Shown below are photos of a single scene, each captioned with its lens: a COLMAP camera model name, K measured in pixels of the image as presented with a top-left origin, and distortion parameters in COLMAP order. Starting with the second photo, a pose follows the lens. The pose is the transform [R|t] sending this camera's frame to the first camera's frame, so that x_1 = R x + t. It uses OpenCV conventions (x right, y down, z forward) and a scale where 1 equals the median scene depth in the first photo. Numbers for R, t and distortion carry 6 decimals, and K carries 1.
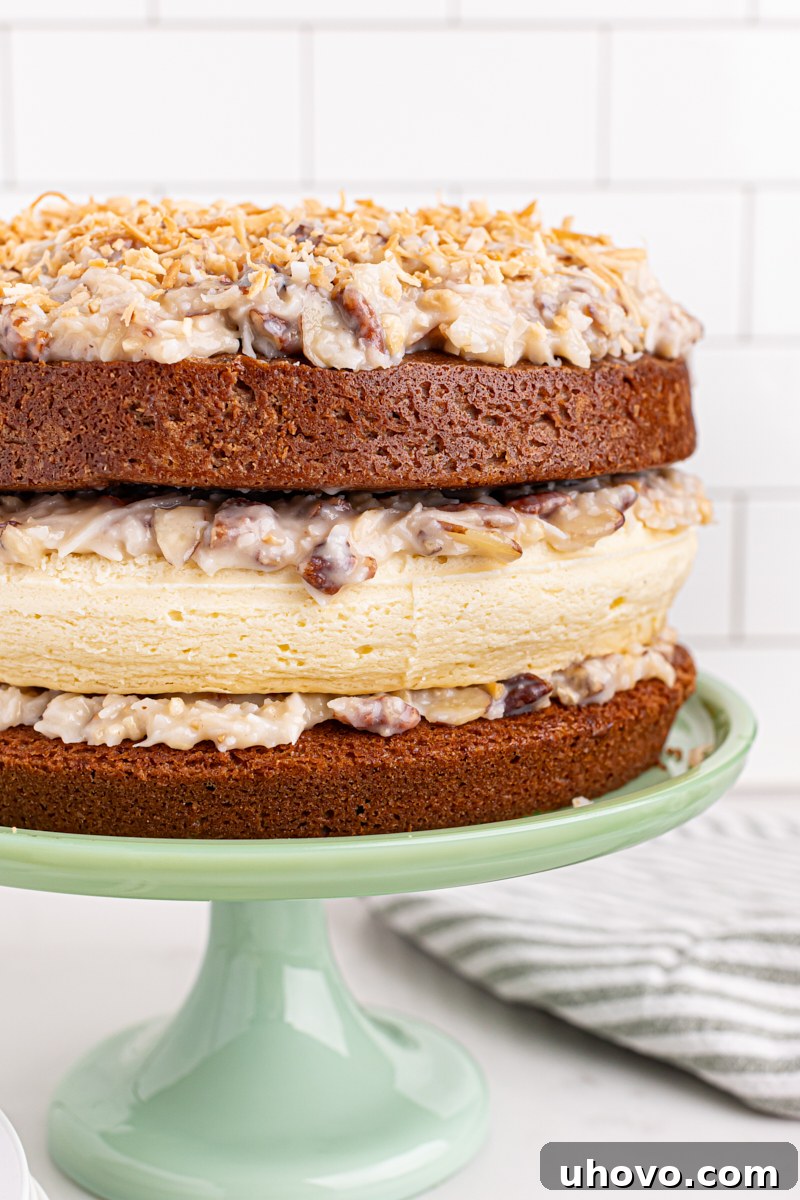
lens RADIAL K [[1718.5, 0, 400.0], [0, 1718.5, 600.0], [0, 0, 1]] dist [-0.017704, 0.005624]
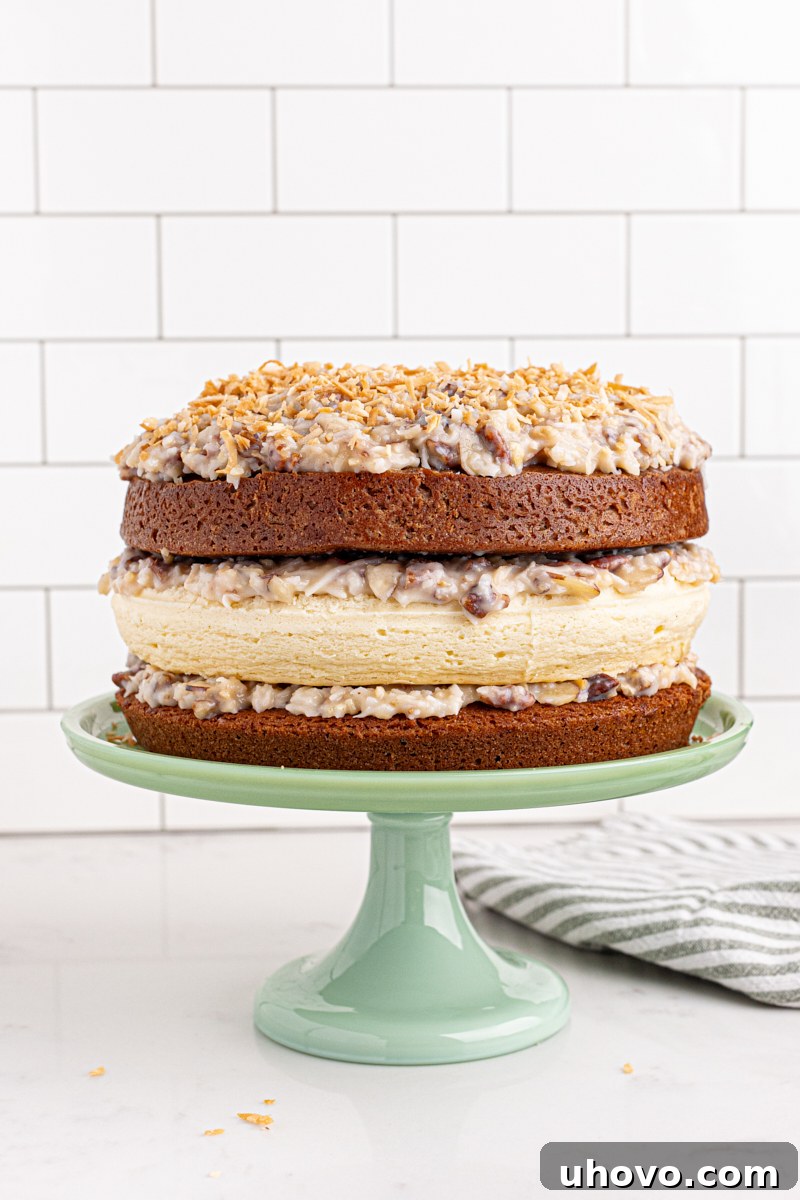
lens RADIAL K [[1938.6, 0, 400.0], [0, 1938.6, 600.0], [0, 0, 1]] dist [-0.004872, -0.023789]
pose [[0.999803, -0.005646, 0.019010, -0.143959], [0.007084, 0.997049, -0.076437, 0.112520], [-0.018522, 0.076557, 0.996893, -0.753446]]
